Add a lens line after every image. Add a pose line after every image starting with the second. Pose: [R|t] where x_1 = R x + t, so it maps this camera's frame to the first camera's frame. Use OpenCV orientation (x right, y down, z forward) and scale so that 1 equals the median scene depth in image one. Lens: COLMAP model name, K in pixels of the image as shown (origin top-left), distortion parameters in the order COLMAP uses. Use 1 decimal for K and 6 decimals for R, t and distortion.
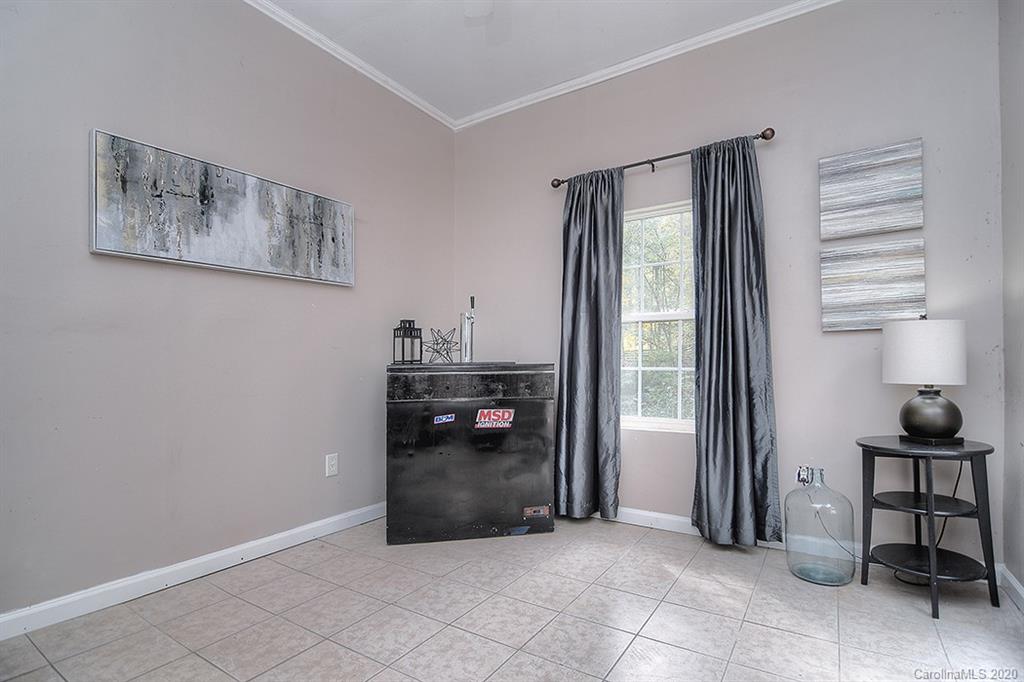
lens RADIAL K [[493.2, 0, 504.0], [0, 493.2, 353.6], [0, 0, 1]] dist [-0.000244, -0.004343]
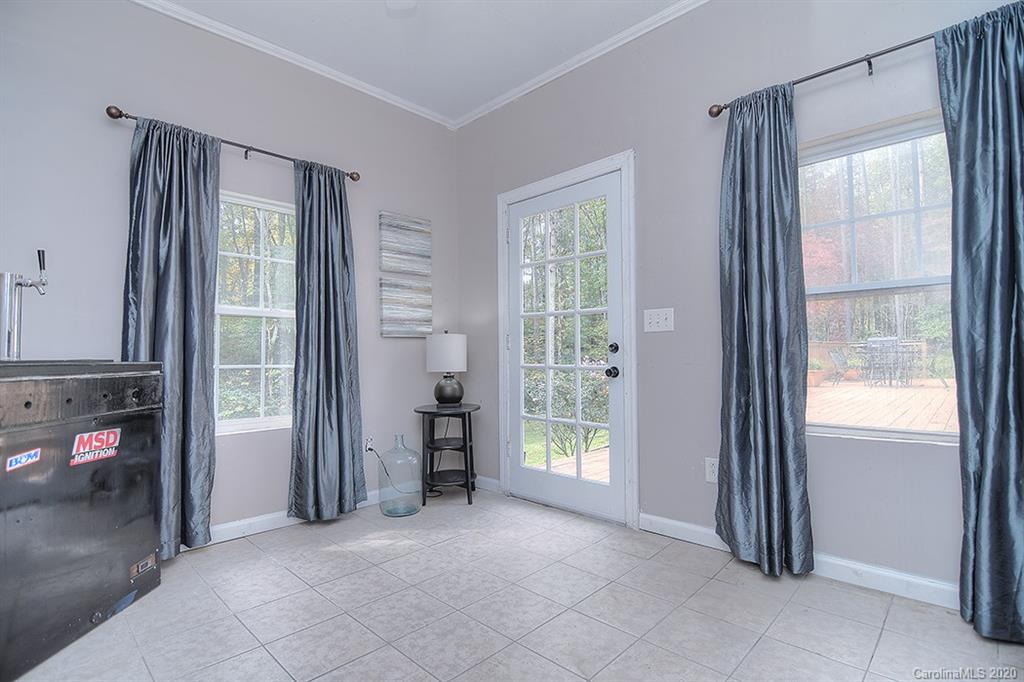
lens RADIAL K [[493.2, 0, 508.9], [0, 493.2, 343.7], [0, 0, 1]] dist [-0.000244, -0.004343]
pose [[0.202262, 0.031236, 0.978833, -0.620748], [-0.010284, 0.999504, -0.029770, 0.011905], [-0.979277, -0.004045, 0.202483, 0.376705]]
